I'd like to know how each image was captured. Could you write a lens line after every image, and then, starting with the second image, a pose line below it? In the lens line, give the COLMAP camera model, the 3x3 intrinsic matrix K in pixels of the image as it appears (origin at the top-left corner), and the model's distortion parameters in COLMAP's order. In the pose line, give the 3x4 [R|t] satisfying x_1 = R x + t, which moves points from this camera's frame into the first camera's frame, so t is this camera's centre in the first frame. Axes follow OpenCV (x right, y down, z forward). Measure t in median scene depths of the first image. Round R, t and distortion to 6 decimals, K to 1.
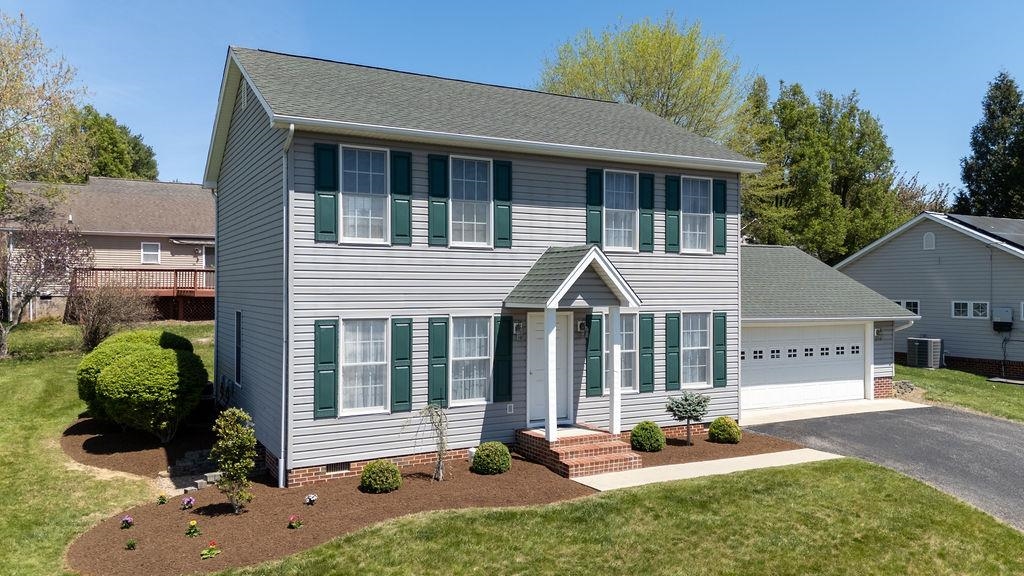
lens RADIAL K [[759.9, 0, 515.7], [0, 759.9, 291.6], [0, 0, 1]] dist [0.061924, 0.000246]
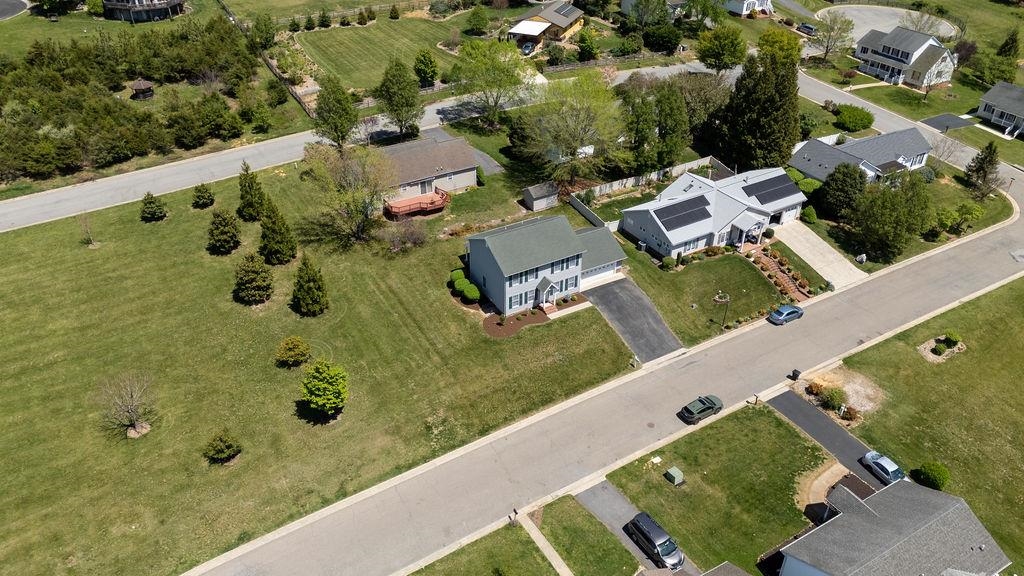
lens RADIAL K [[759.9, 0, 510.3], [0, 759.9, 287.0], [0, 0, 1]] dist [0.061924, 0.000246]
pose [[0.999566, -0.014080, 0.025875, -0.333519], [-0.002648, 0.831884, 0.554943, -2.927623], [-0.029339, -0.554771, 0.831486, -3.514208]]
